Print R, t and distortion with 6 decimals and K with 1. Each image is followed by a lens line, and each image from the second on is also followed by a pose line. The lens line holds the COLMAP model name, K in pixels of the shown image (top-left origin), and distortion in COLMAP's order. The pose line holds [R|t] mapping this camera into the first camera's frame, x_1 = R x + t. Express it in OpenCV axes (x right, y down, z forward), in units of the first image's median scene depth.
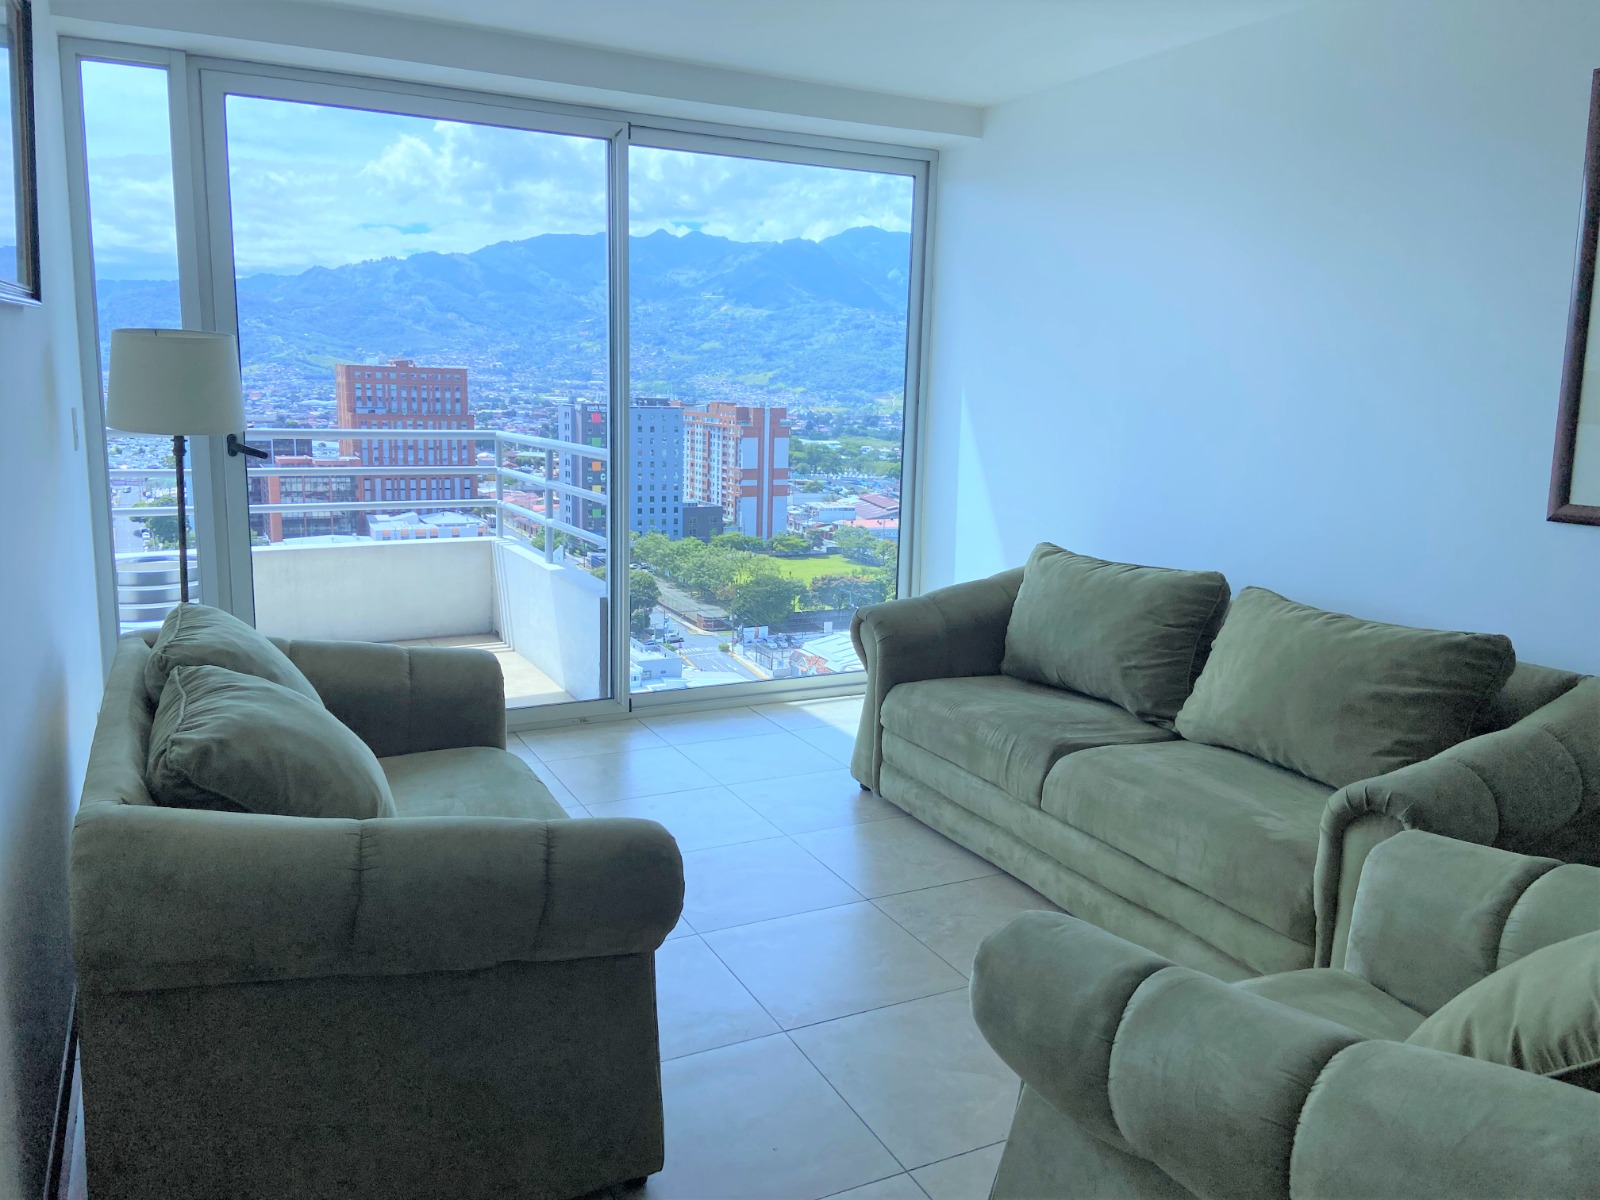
lens RADIAL K [[1214.0, 0, 795.5], [0, 1214.0, 575.2], [0, 0, 1]] dist [0.040703, -0.062475]
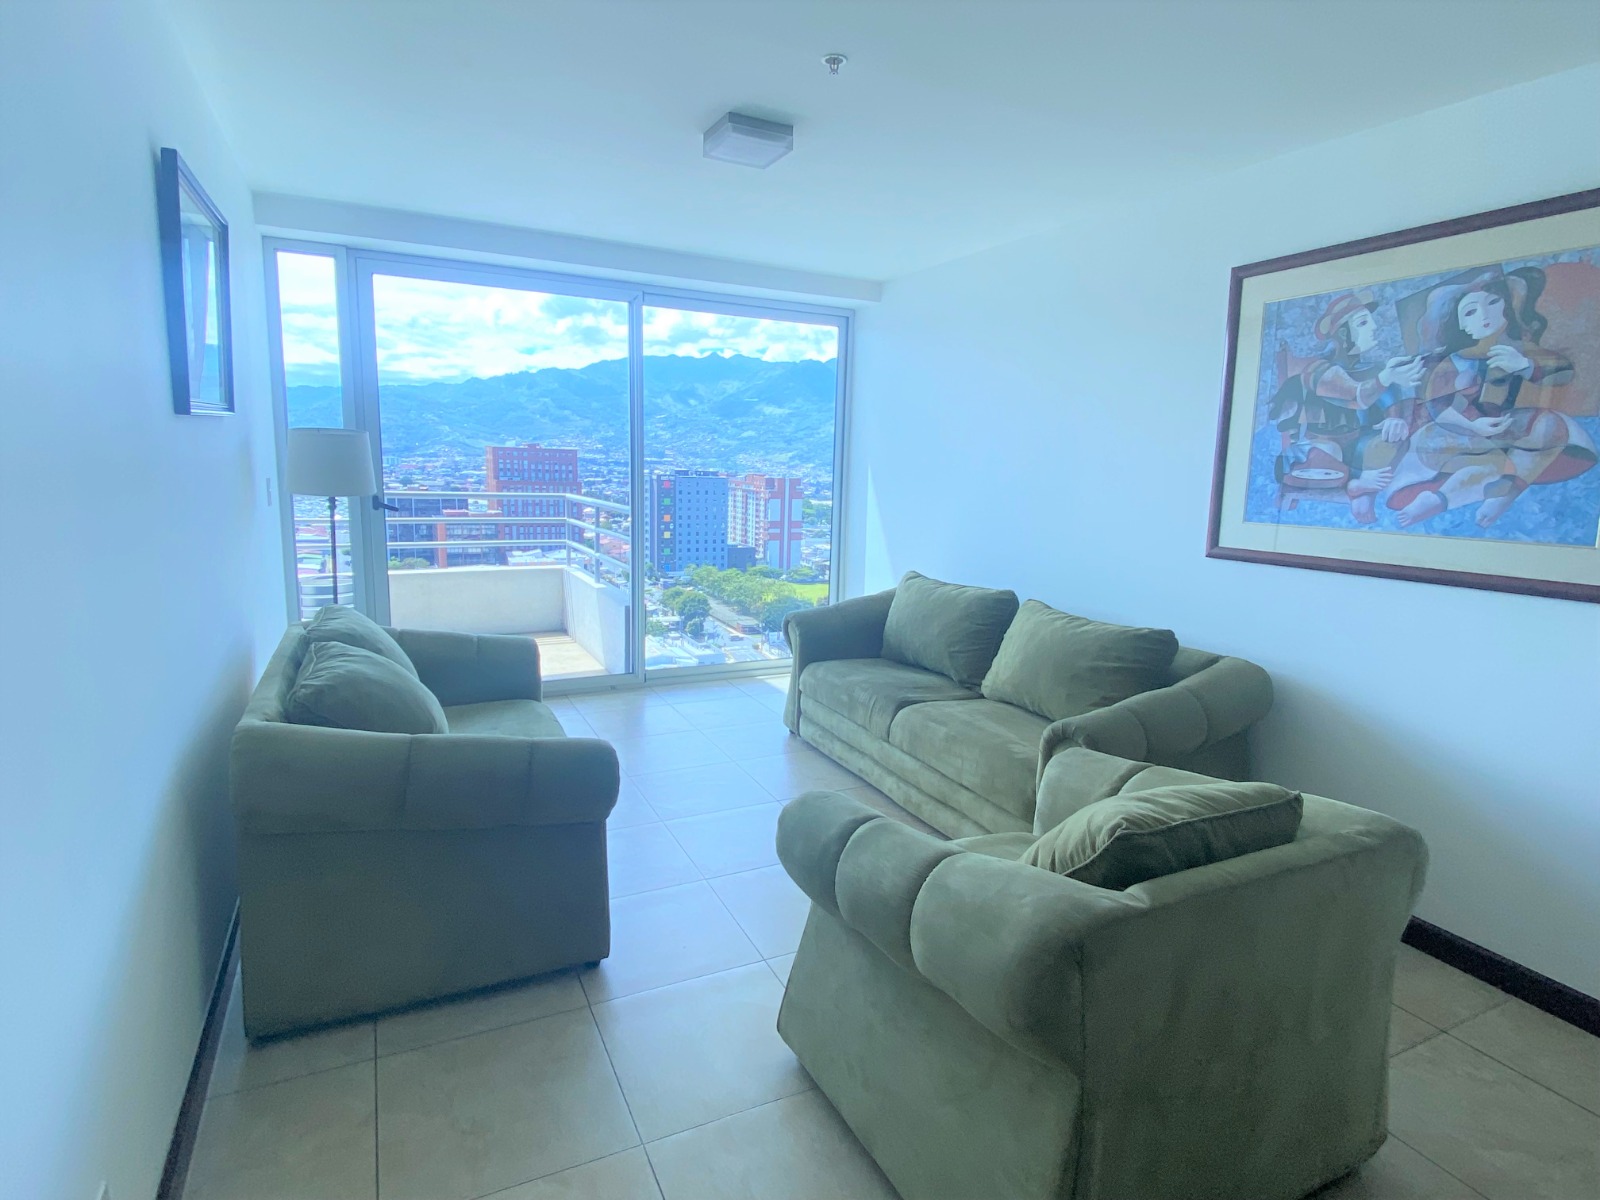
lens RADIAL K [[856.3, 0, 807.1], [0, 856.3, 592.9], [0, 0, 1]] dist [0.001899, -0.000538]
pose [[0.999980, 0.006255, -0.000395, 0.084824], [-0.006256, 0.999974, -0.003563, 0.006345], [0.000372, 0.003565, 0.999994, -0.074797]]
